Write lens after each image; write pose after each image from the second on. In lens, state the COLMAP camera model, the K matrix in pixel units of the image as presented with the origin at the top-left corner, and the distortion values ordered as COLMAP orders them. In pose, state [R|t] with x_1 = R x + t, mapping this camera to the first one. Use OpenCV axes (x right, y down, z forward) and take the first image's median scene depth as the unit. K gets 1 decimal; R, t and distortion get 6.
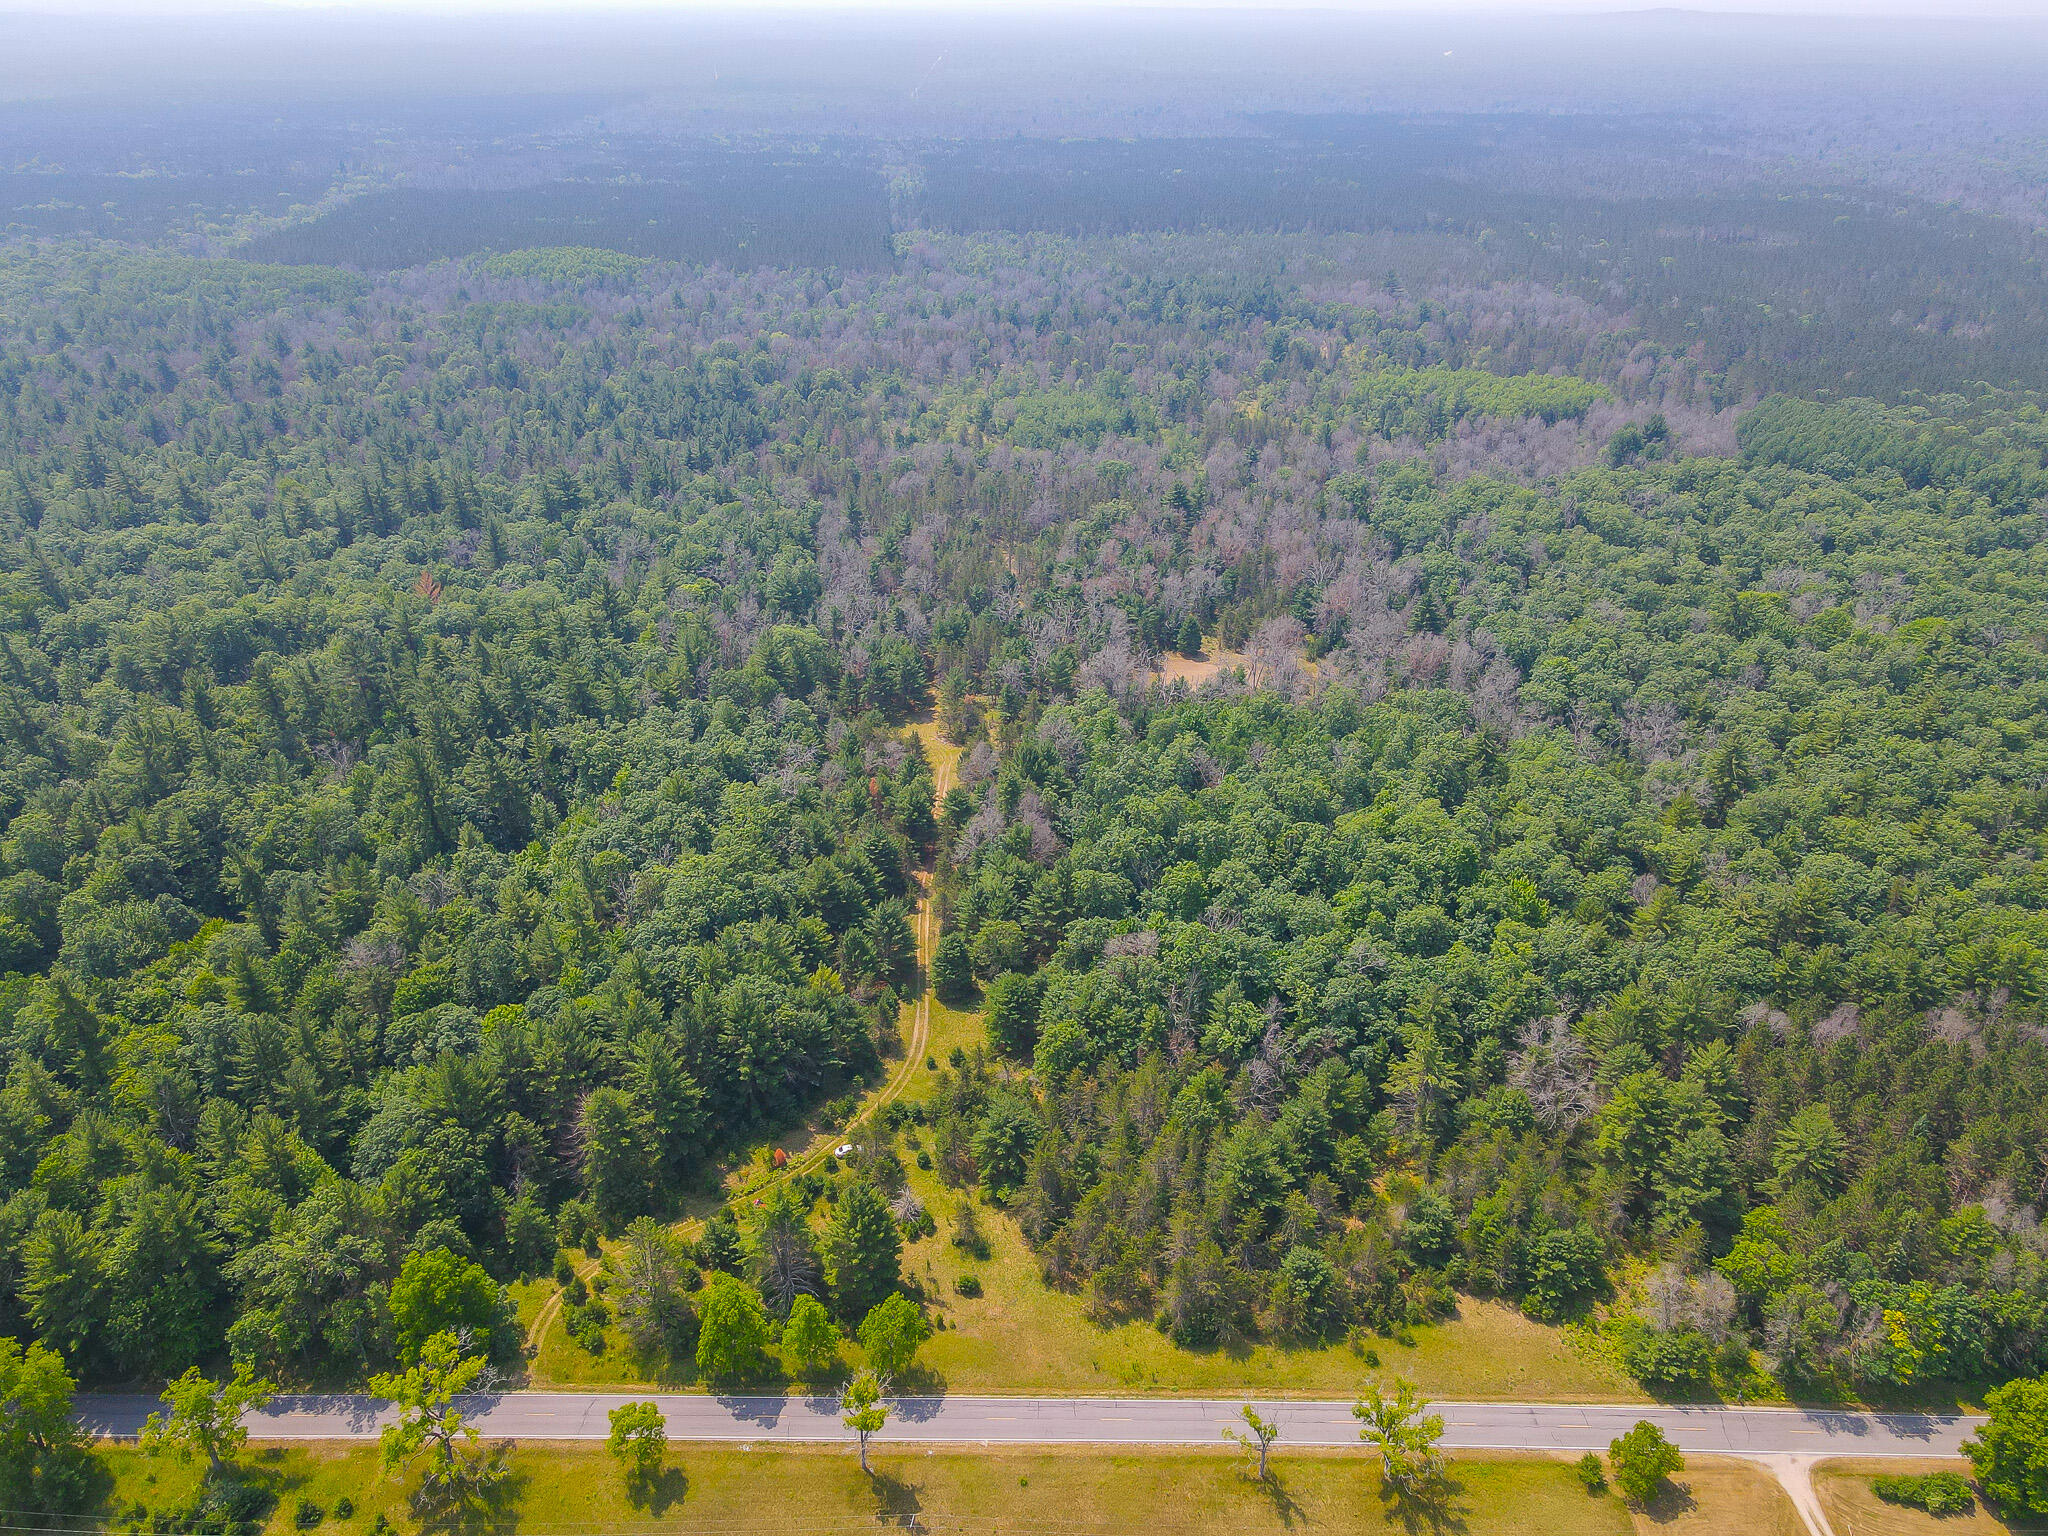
lens RADIAL K [[1496.9, 0, 1027.5], [0, 1496.9, 764.2], [0, 0, 1]] dist [0.021637, 0.001259]
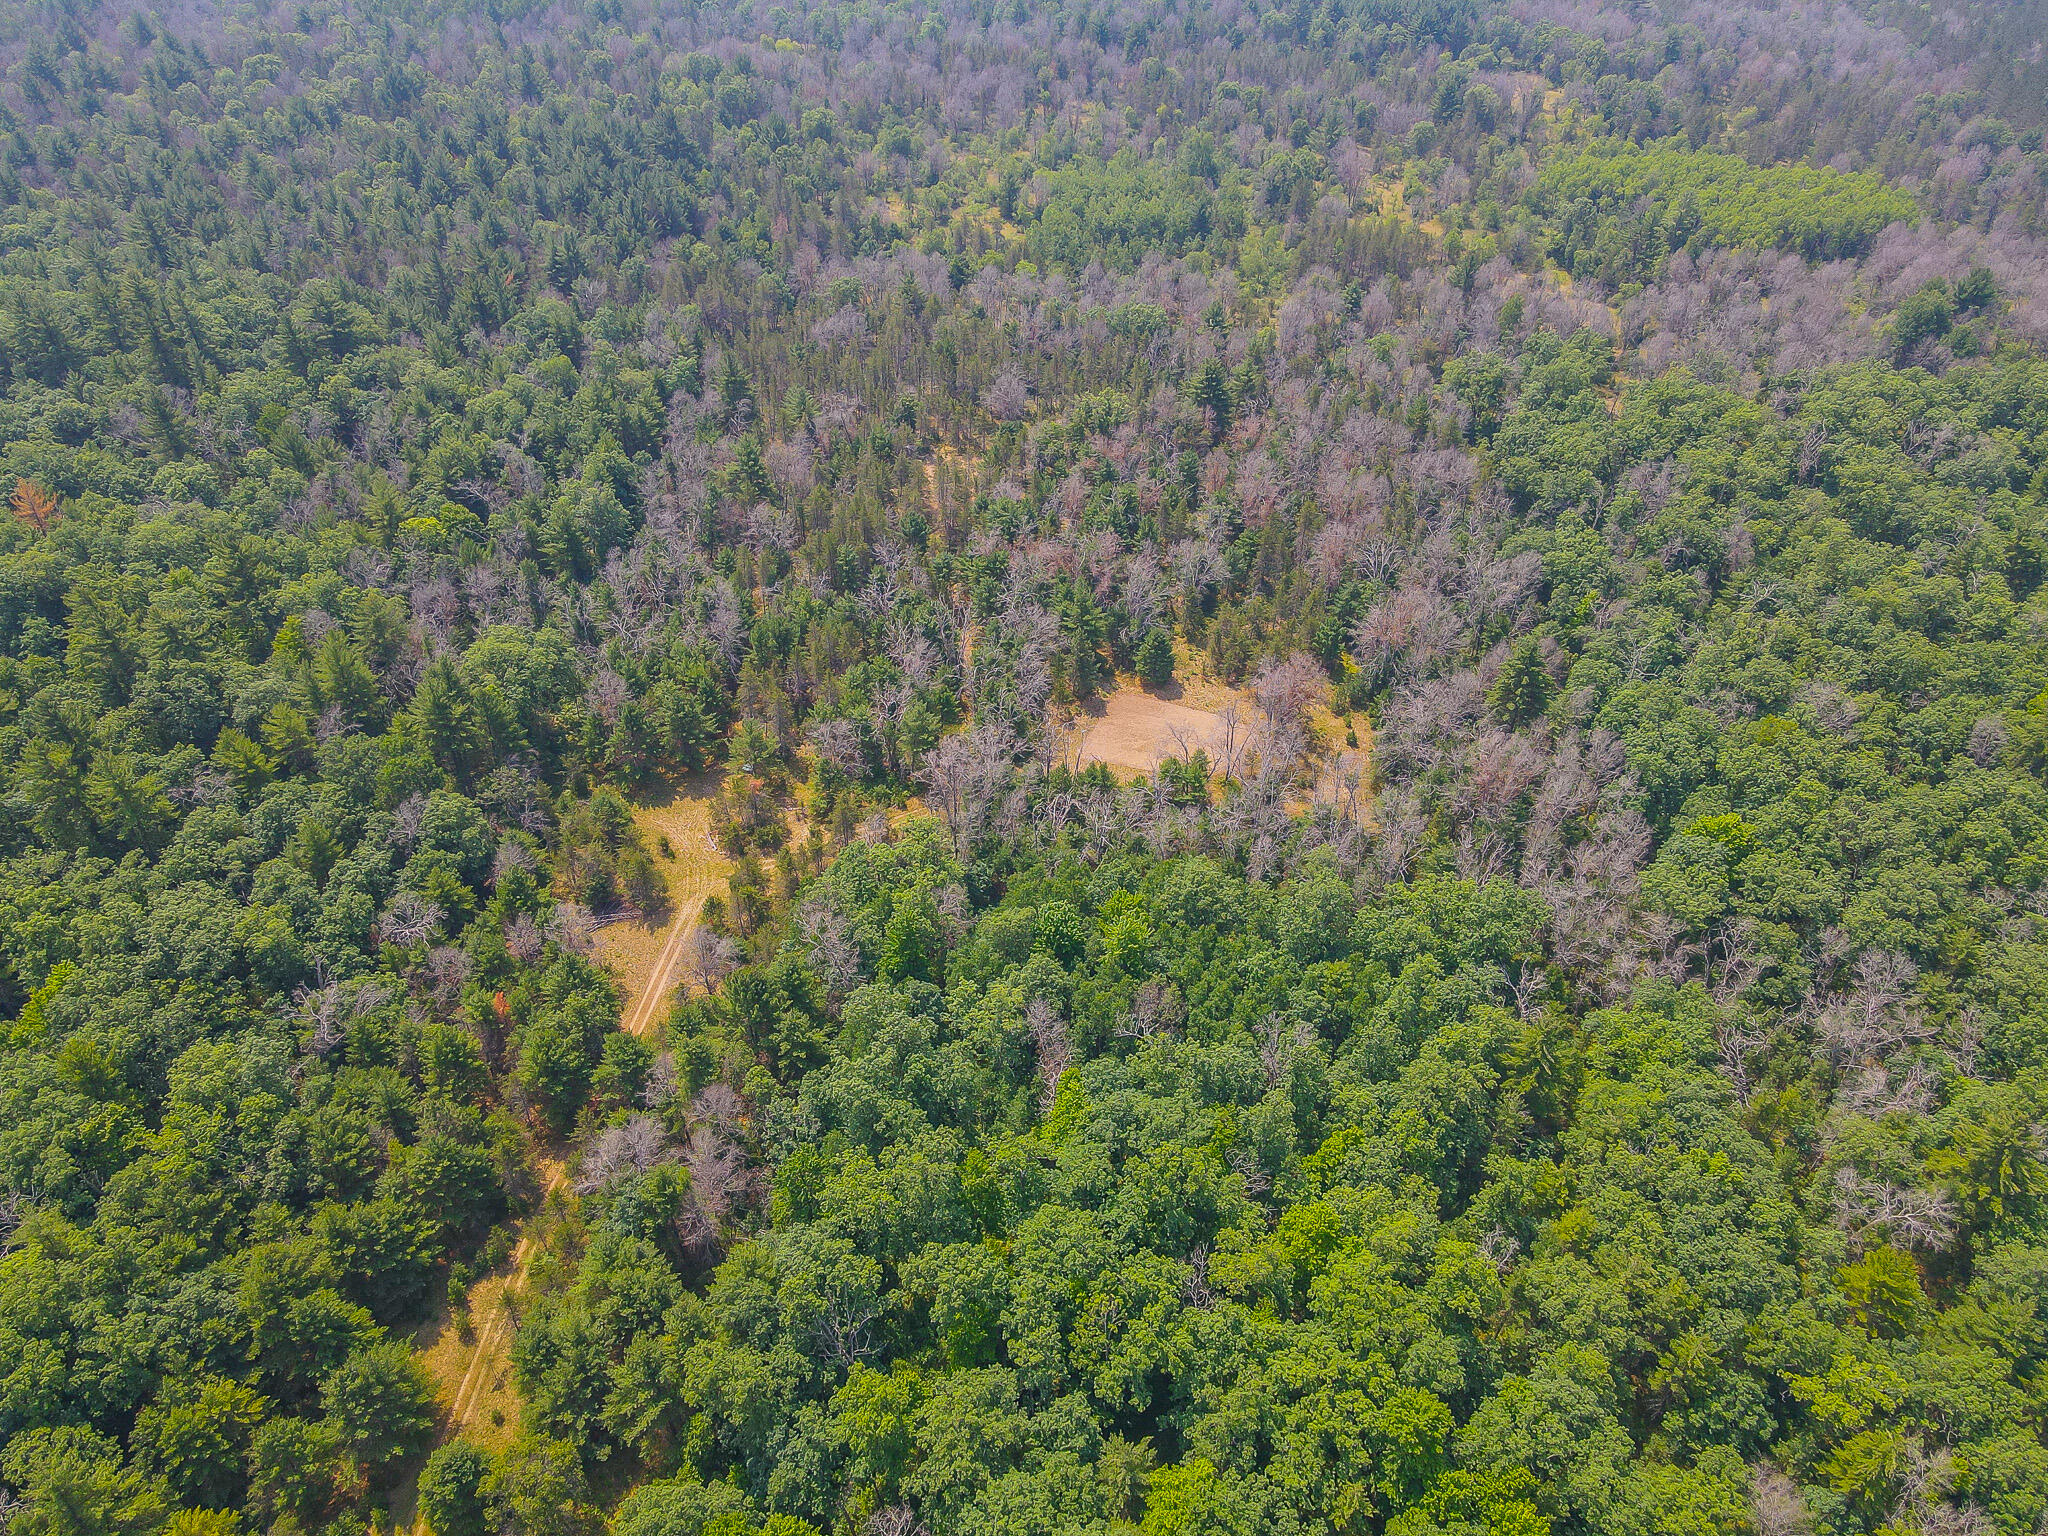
lens RADIAL K [[1529.5, 0, 1017.6], [0, 1529.5, 771.2], [0, 0, 1]] dist [0.066780, -0.064436]
pose [[0.990212, 0.097312, -0.100053, 0.176970], [-0.076095, 0.977351, 0.197469, -0.242616], [0.117003, -0.187922, 0.975190, 0.483419]]
